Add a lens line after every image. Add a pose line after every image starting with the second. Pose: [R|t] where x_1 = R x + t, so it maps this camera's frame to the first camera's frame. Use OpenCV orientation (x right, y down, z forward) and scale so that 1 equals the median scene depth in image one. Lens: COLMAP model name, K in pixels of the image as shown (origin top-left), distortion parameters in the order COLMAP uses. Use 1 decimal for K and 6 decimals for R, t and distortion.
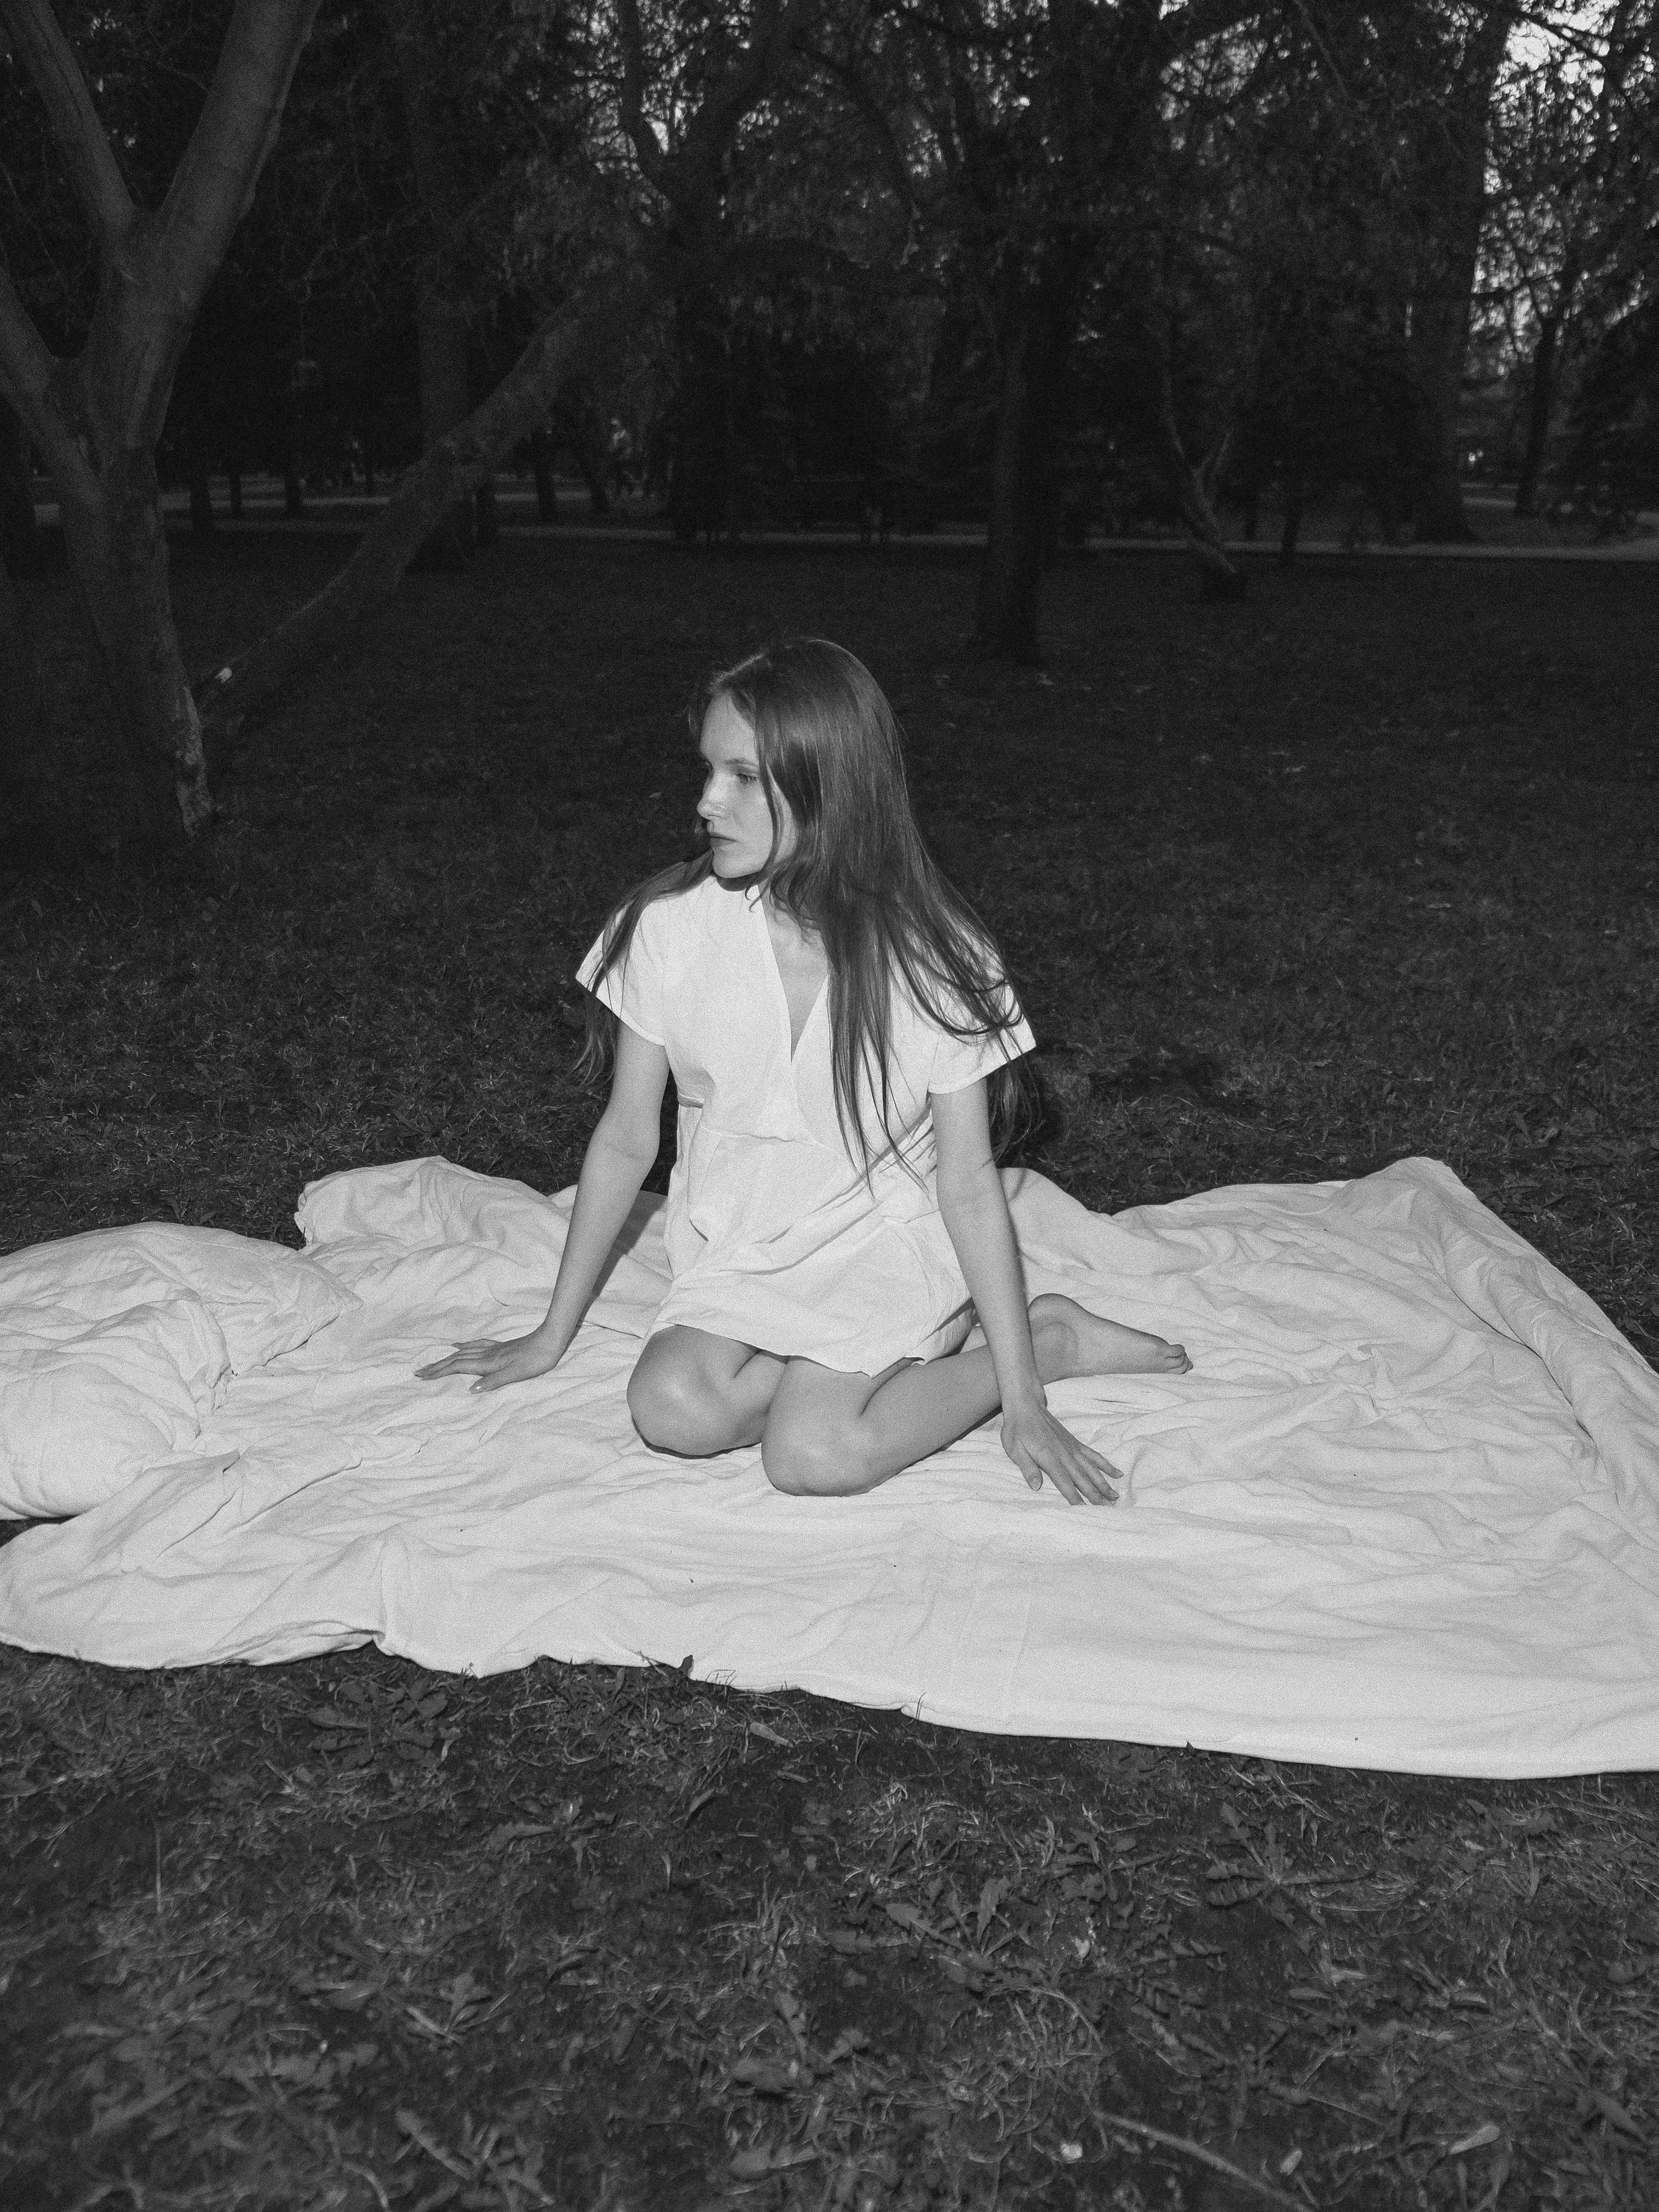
lens RADIAL K [[1917.3, 0, 826.2], [0, 1917.3, 1009.6], [0, 0, 1]] dist [-0.020048, 0.013753]
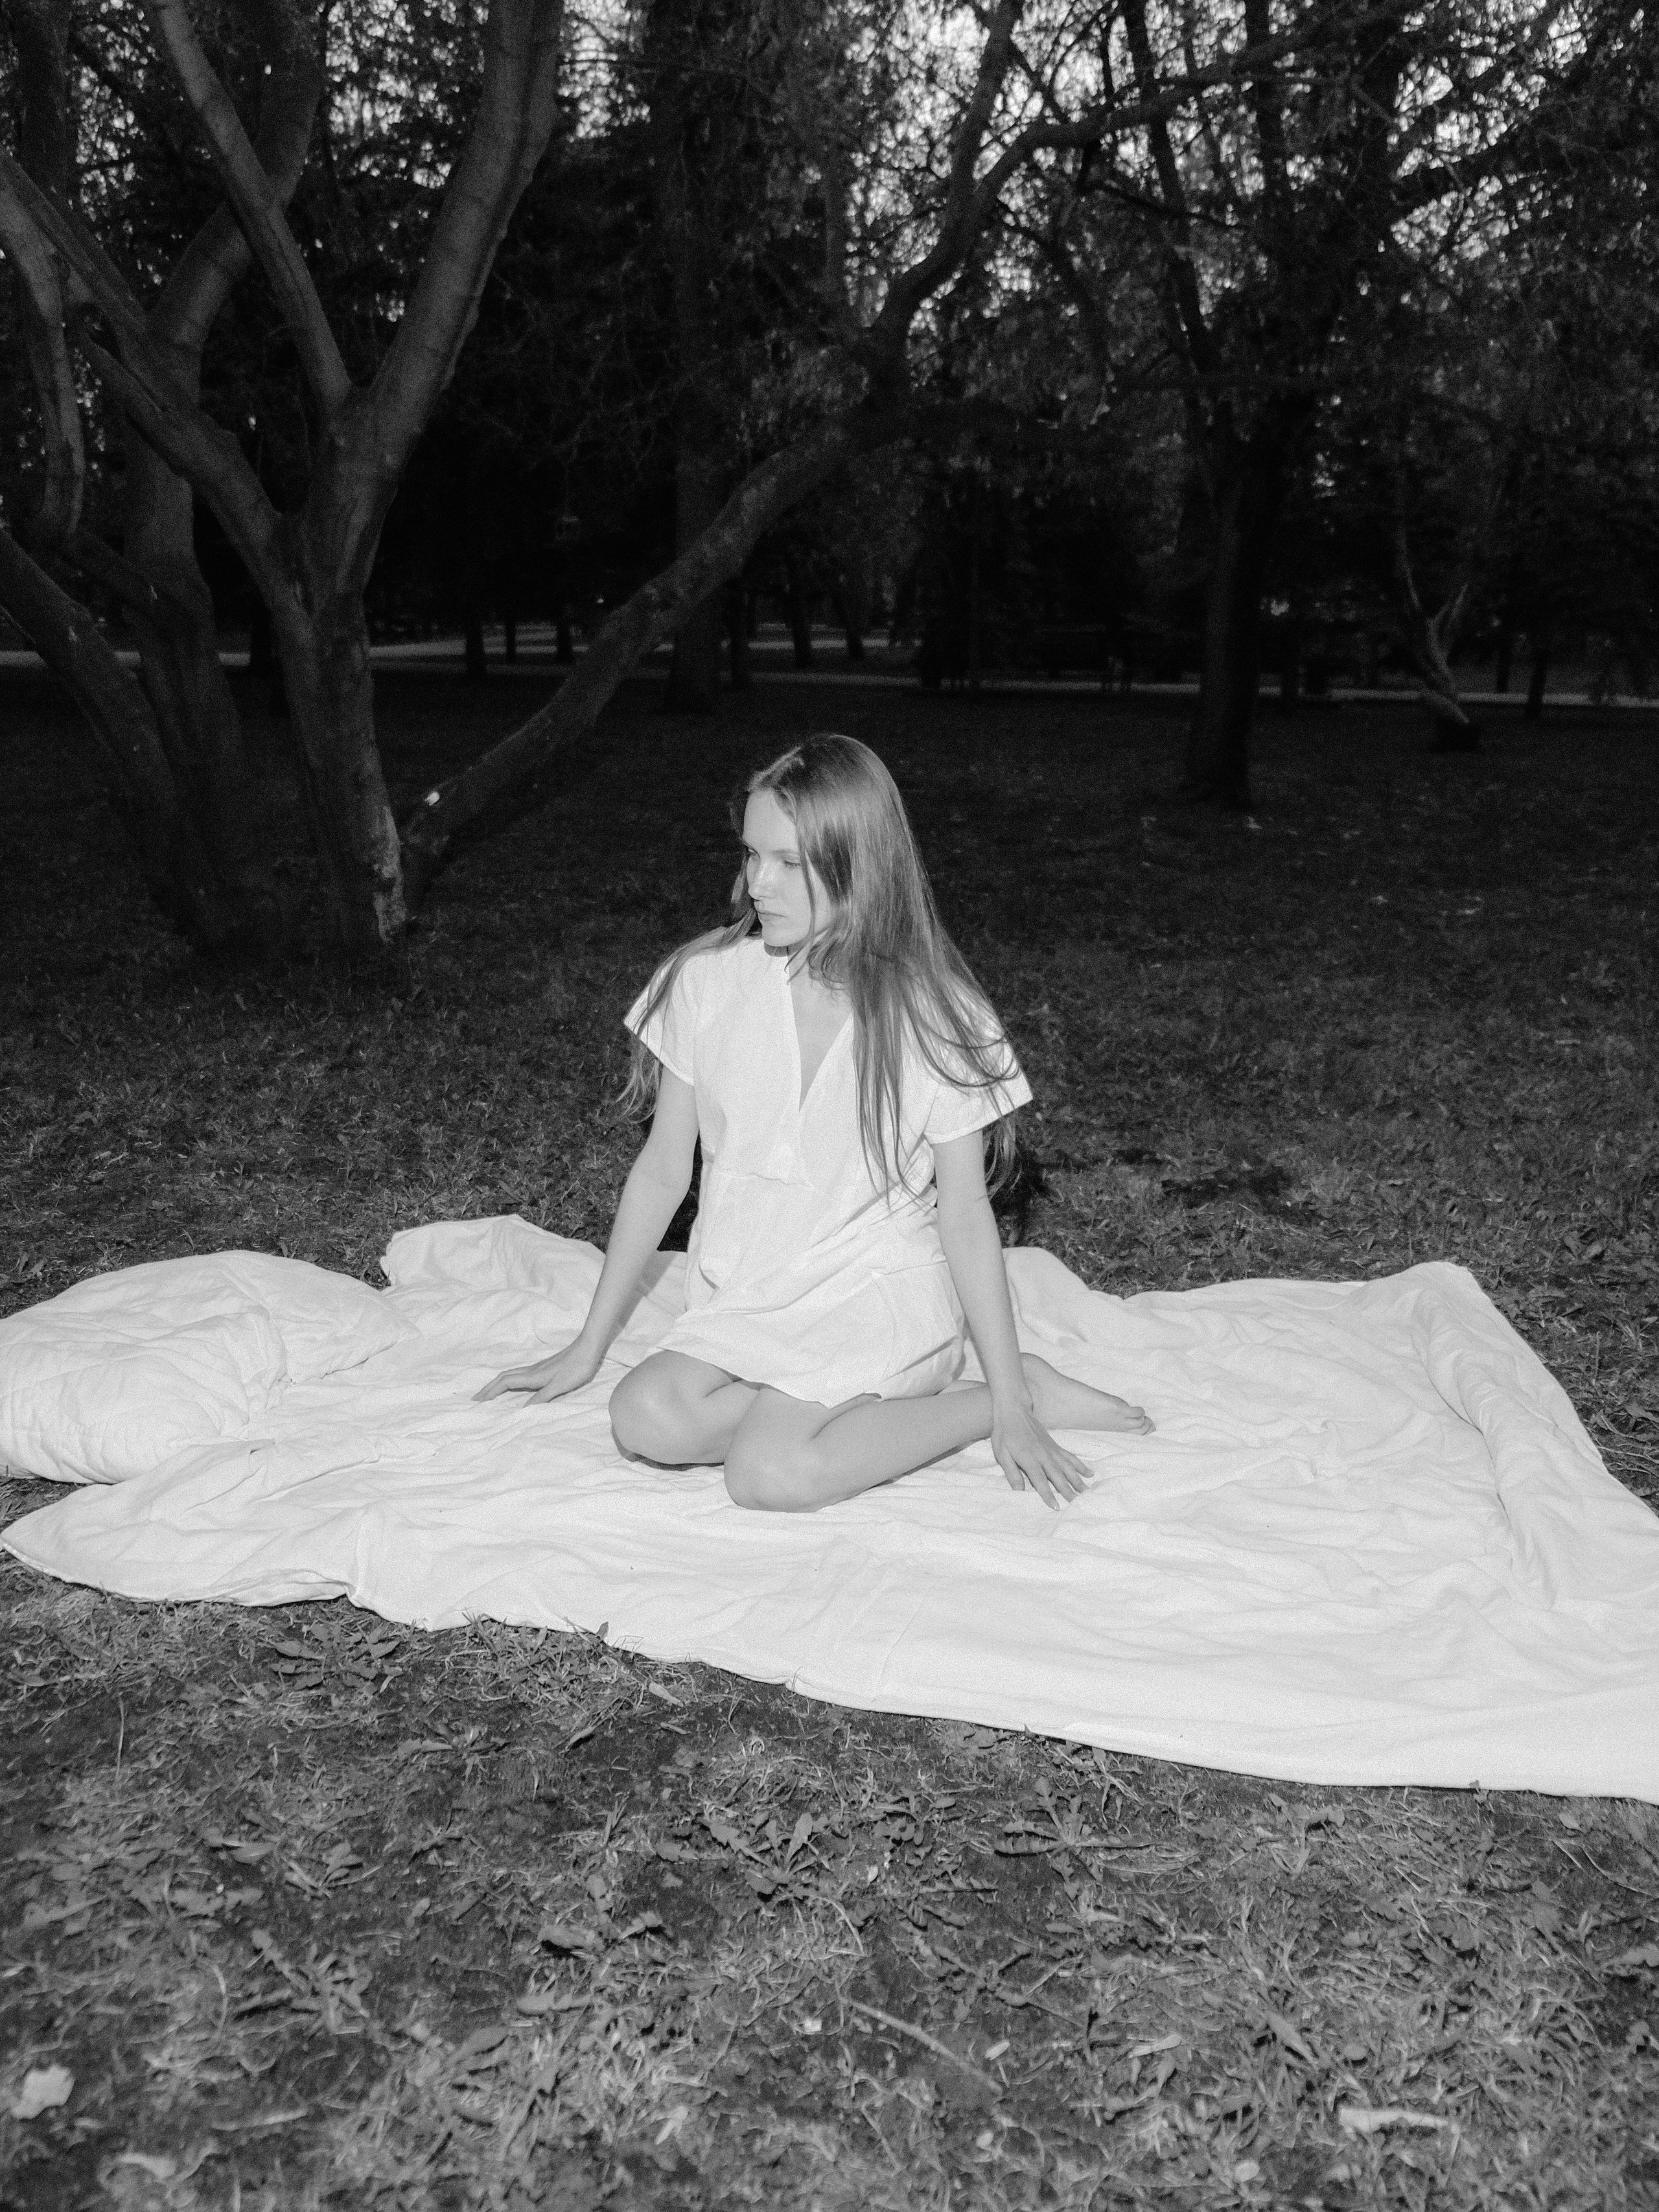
lens RADIAL K [[1917.3, 0, 826.2], [0, 1917.3, 1009.6], [0, 0, 1]] dist [-0.020048, 0.013753]
pose [[0.990695, 0.030205, -0.132706, 0.175178], [-0.040045, 0.996592, -0.072118, 0.044727], [0.130075, 0.076761, 0.988528, -0.120890]]
